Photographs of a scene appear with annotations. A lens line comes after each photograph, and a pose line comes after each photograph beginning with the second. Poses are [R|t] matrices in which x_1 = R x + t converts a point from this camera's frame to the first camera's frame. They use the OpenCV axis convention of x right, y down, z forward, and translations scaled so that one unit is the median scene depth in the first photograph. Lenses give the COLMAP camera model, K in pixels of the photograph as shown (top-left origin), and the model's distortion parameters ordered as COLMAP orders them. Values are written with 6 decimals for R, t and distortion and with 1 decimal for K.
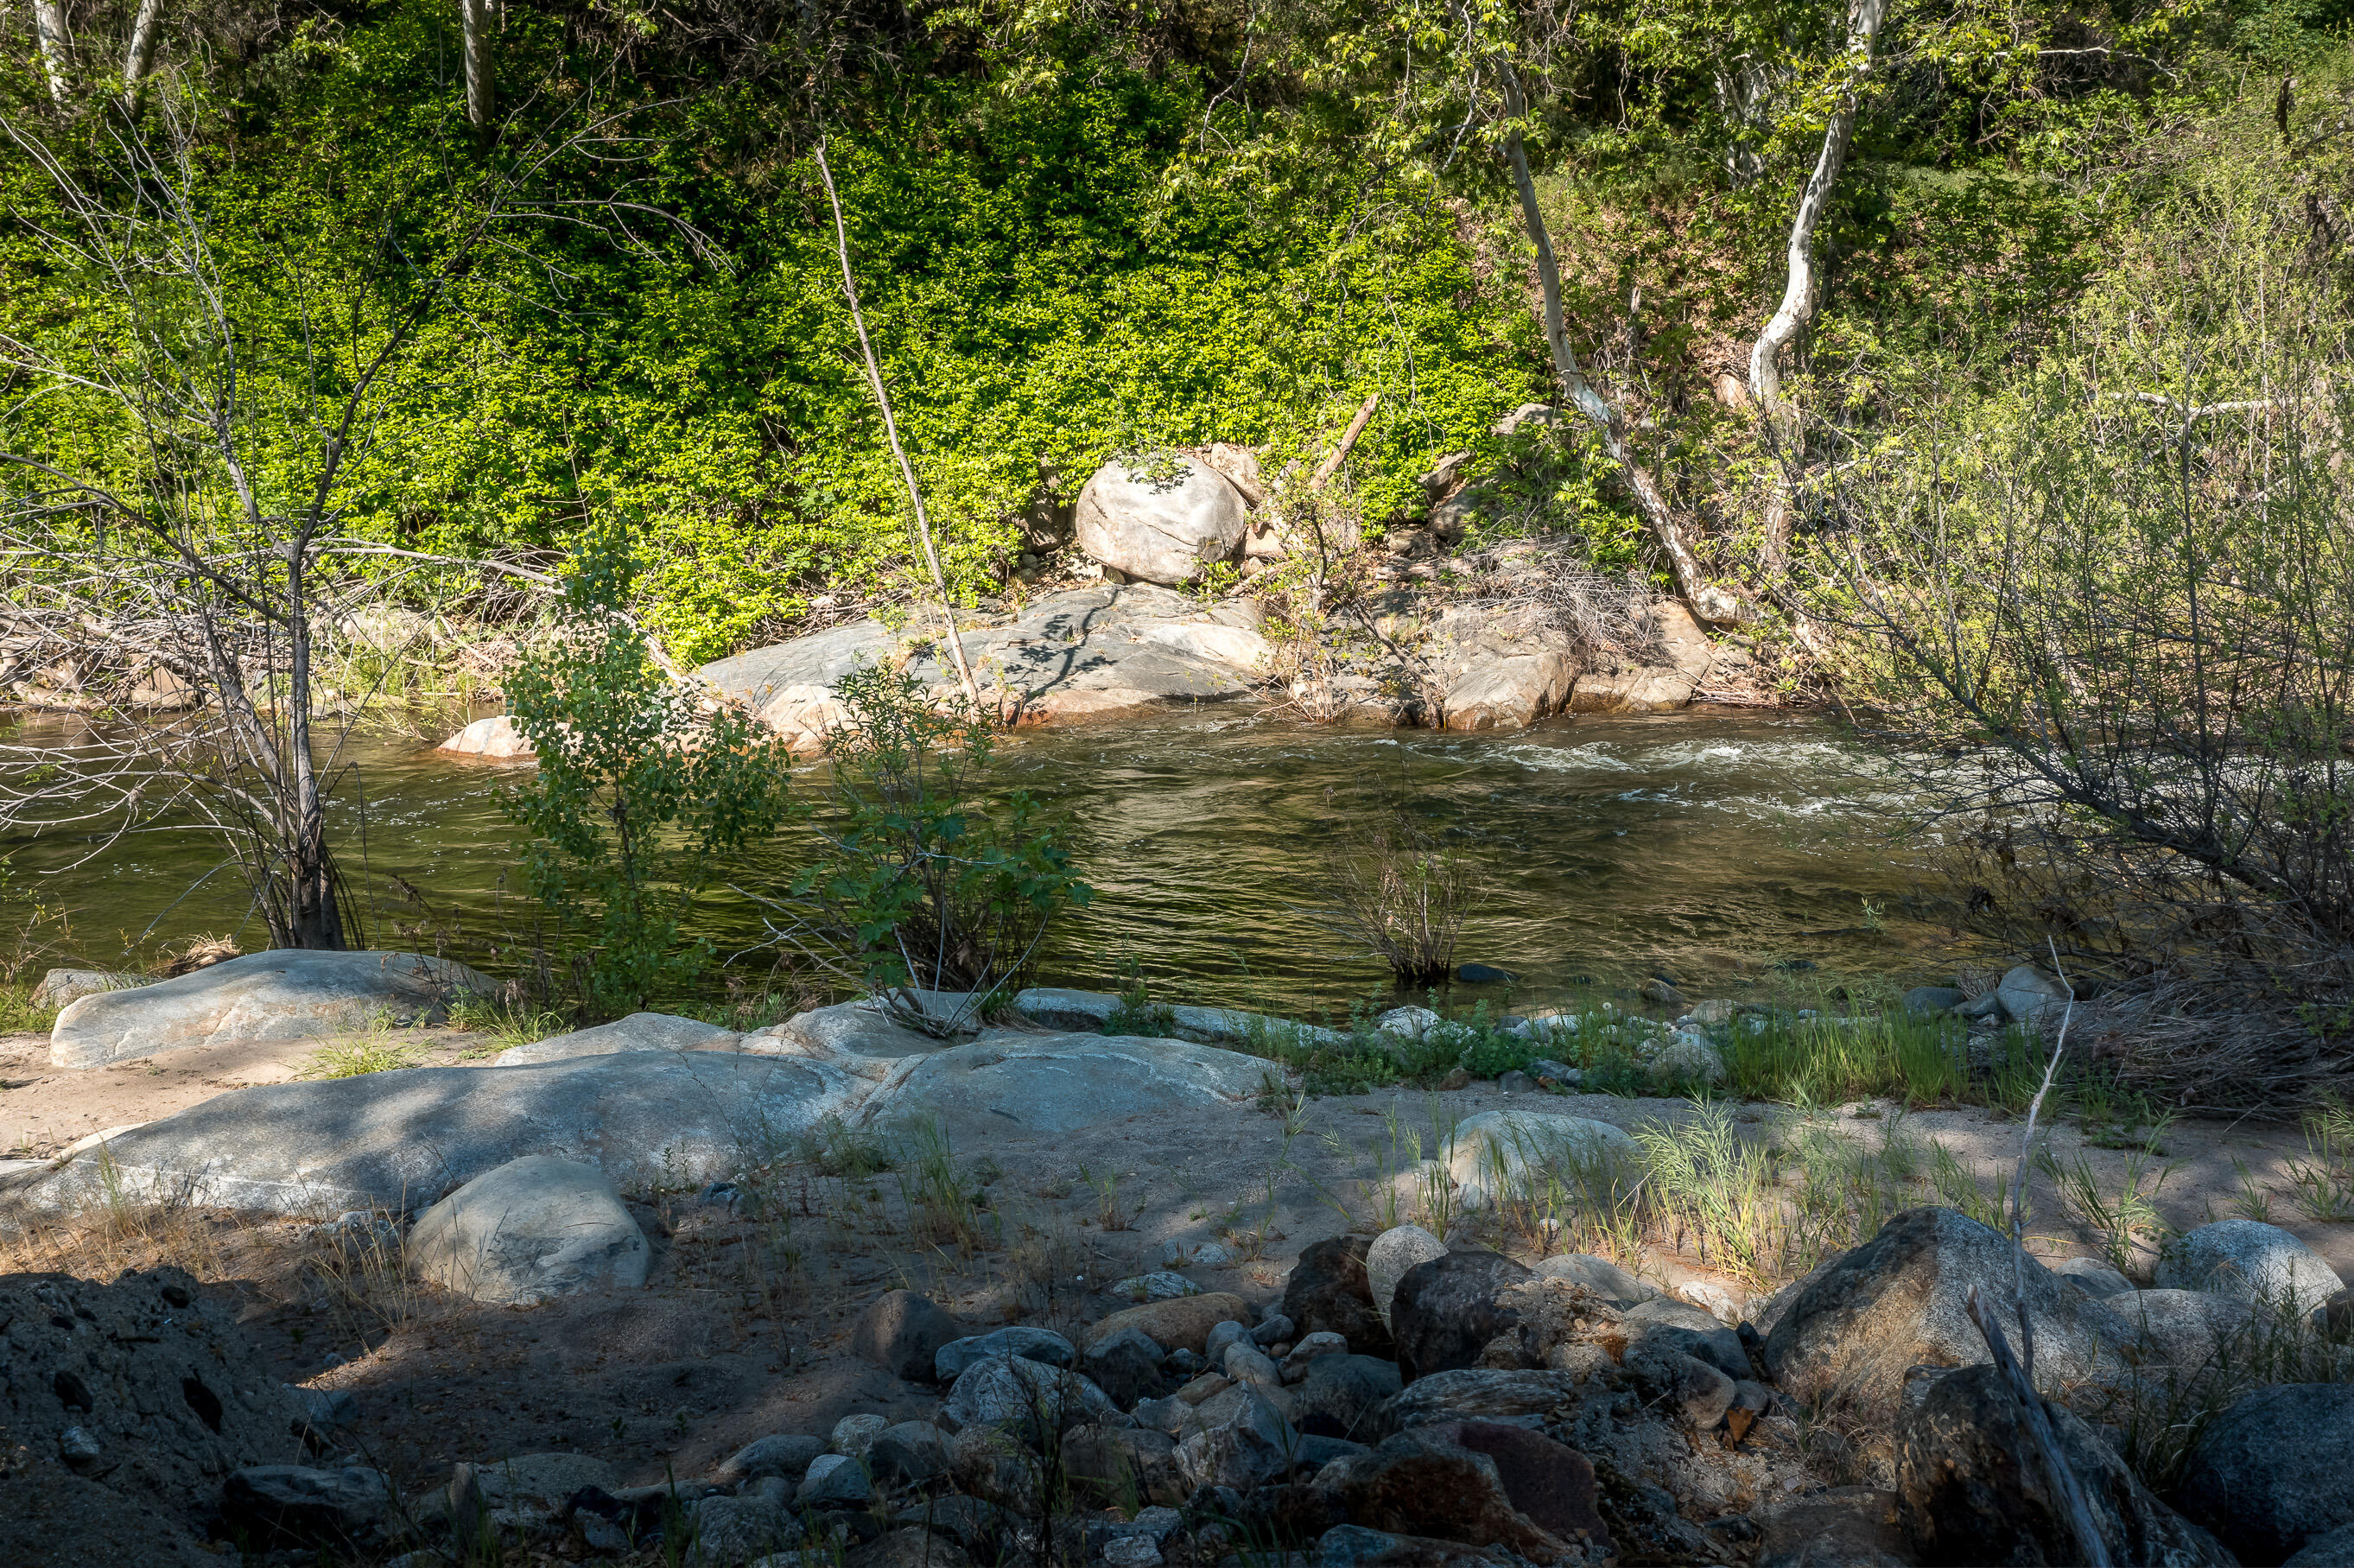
lens RADIAL K [[1847.4, 0, 1187.5], [0, 1847.4, 797.3], [0, 0, 1]] dist [-0.021676, 0.013453]
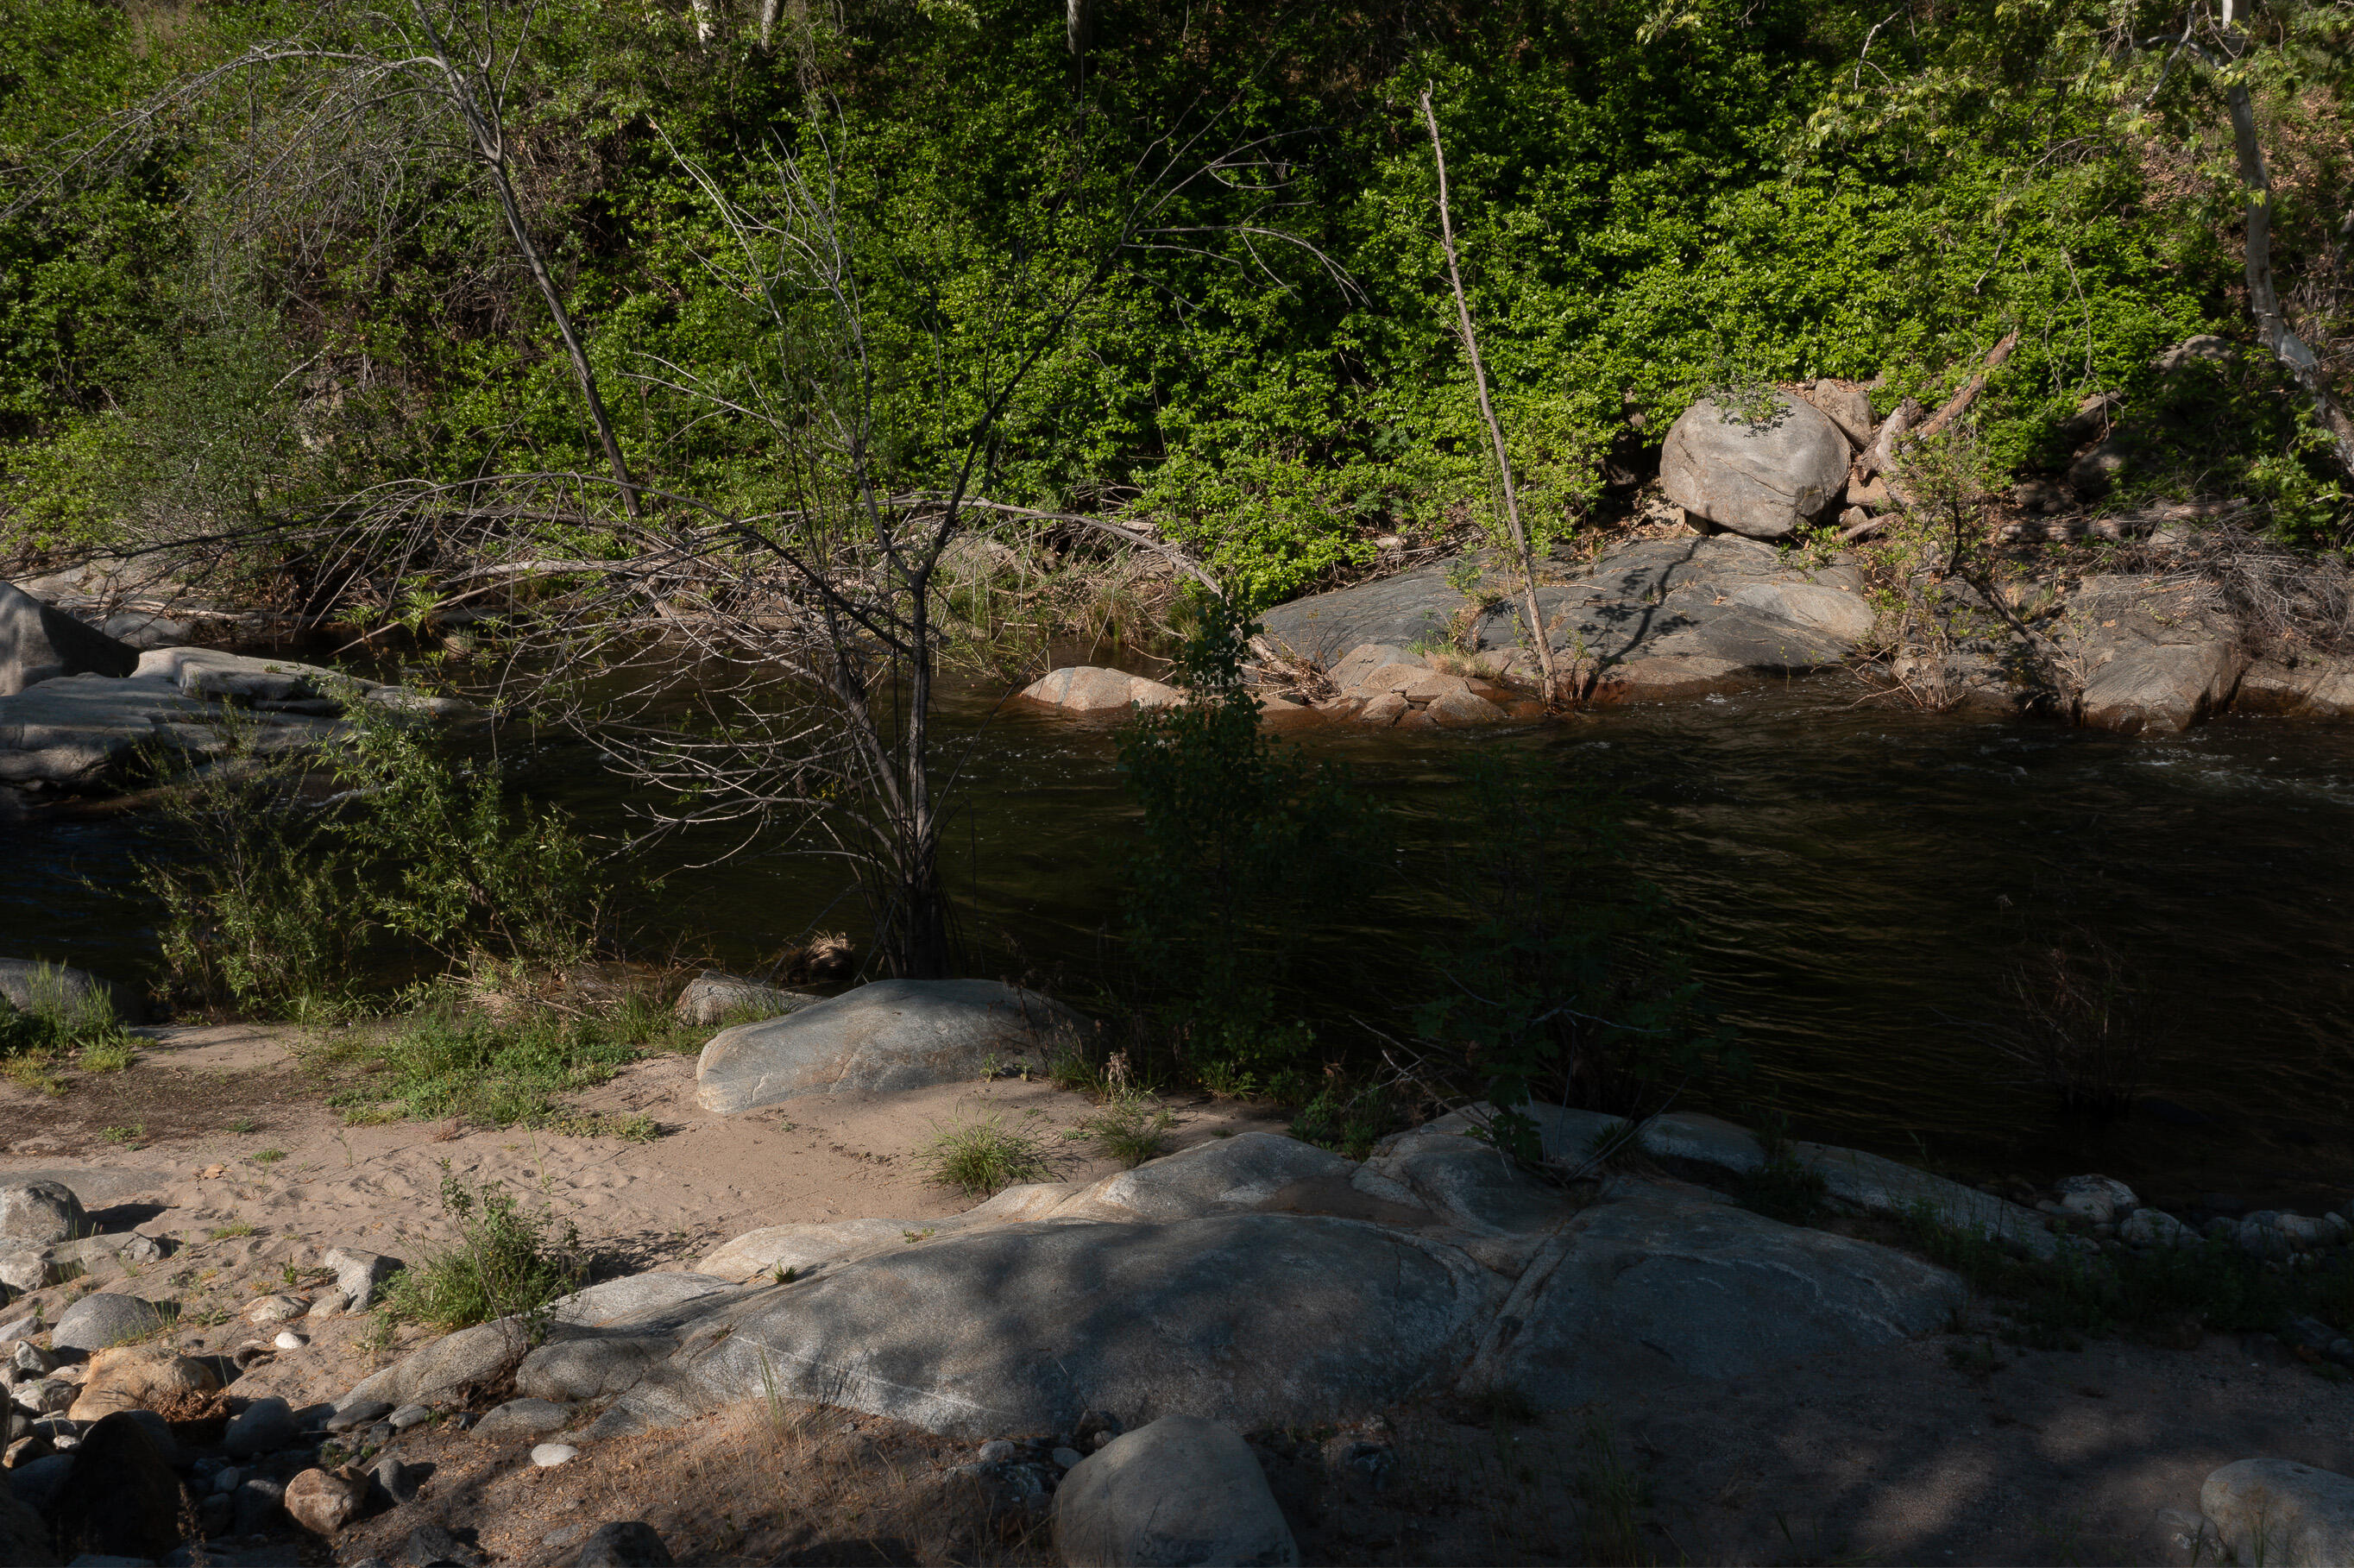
lens RADIAL K [[1847.4, 0, 1187.5], [0, 1847.4, 797.3], [0, 0, 1]] dist [-0.021676, 0.013453]
pose [[0.959471, 0.067827, -0.273524, -0.023673], [-0.049372, 0.996050, 0.073807, -0.038858], [0.277450, -0.057311, 0.959029, 0.024462]]
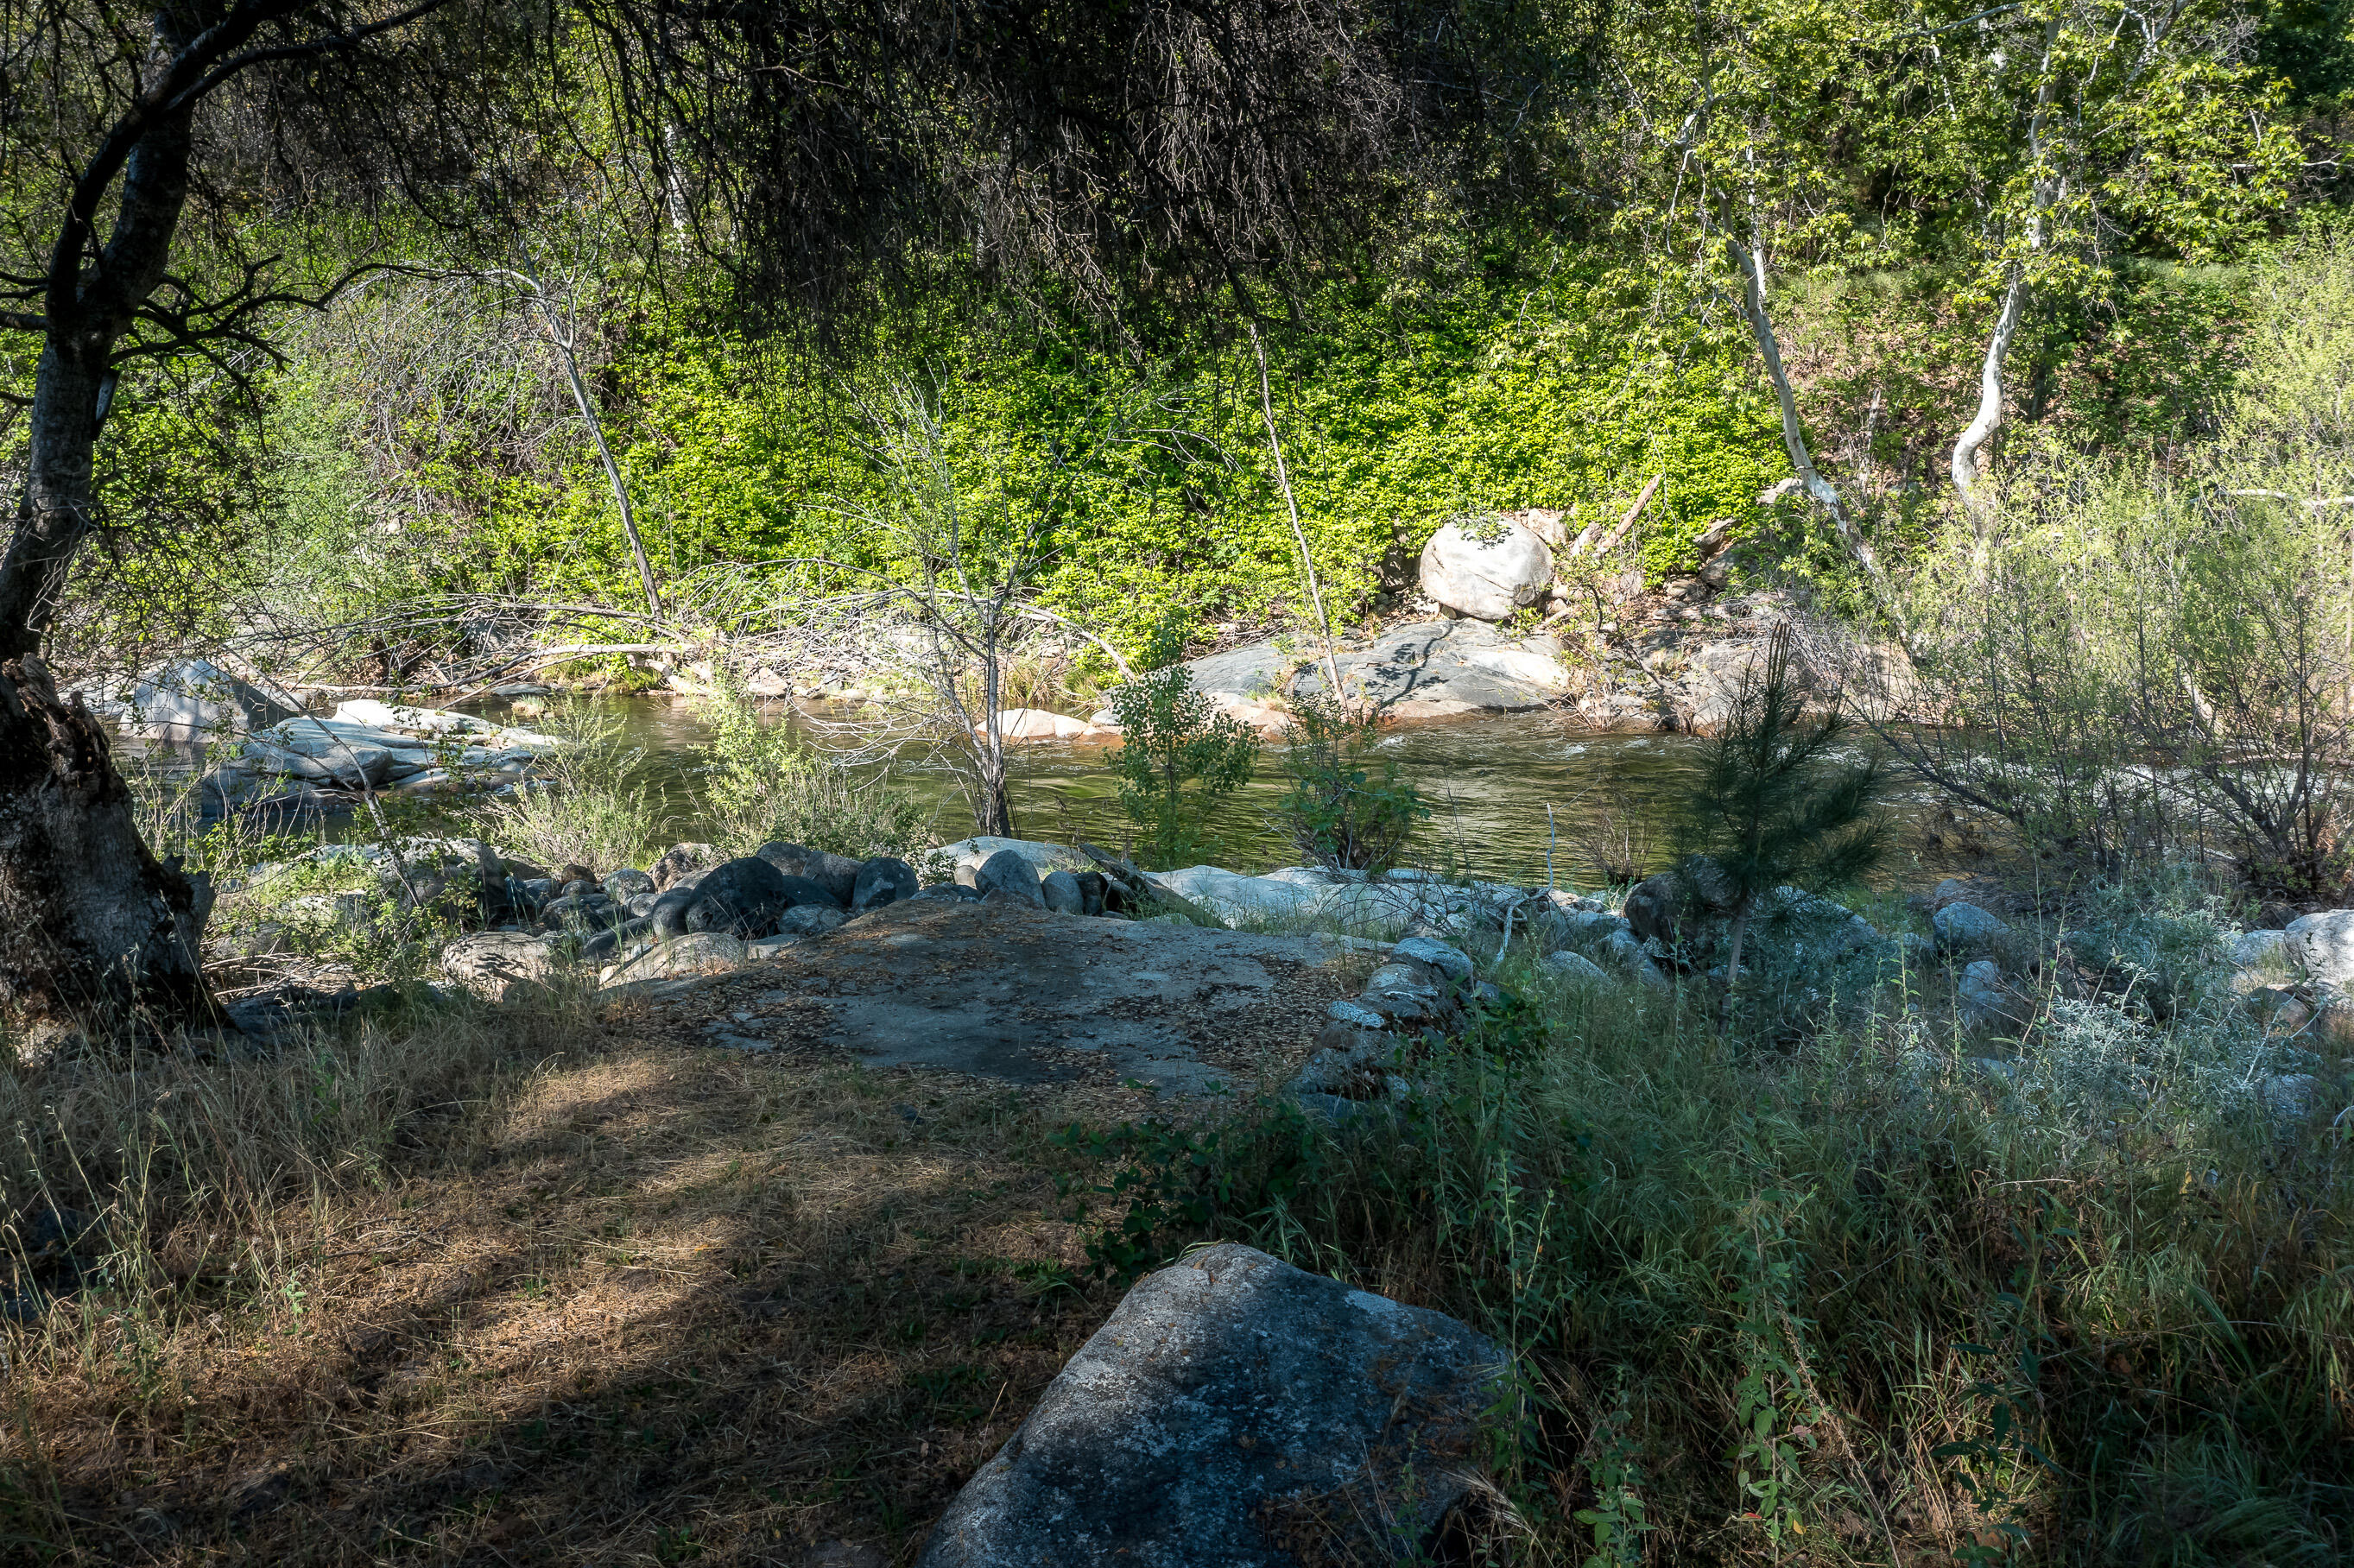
lens RADIAL K [[1847.2, 0, 1187.5], [0, 1847.2, 797.3], [0, 0, 1]] dist [-0.021676, 0.013453]
pose [[0.983963, 0.034997, -0.174906, 0.011737], [-0.034878, 0.999385, 0.003752, 0.011673], [0.174929, 0.002408, 0.984578, -0.313353]]
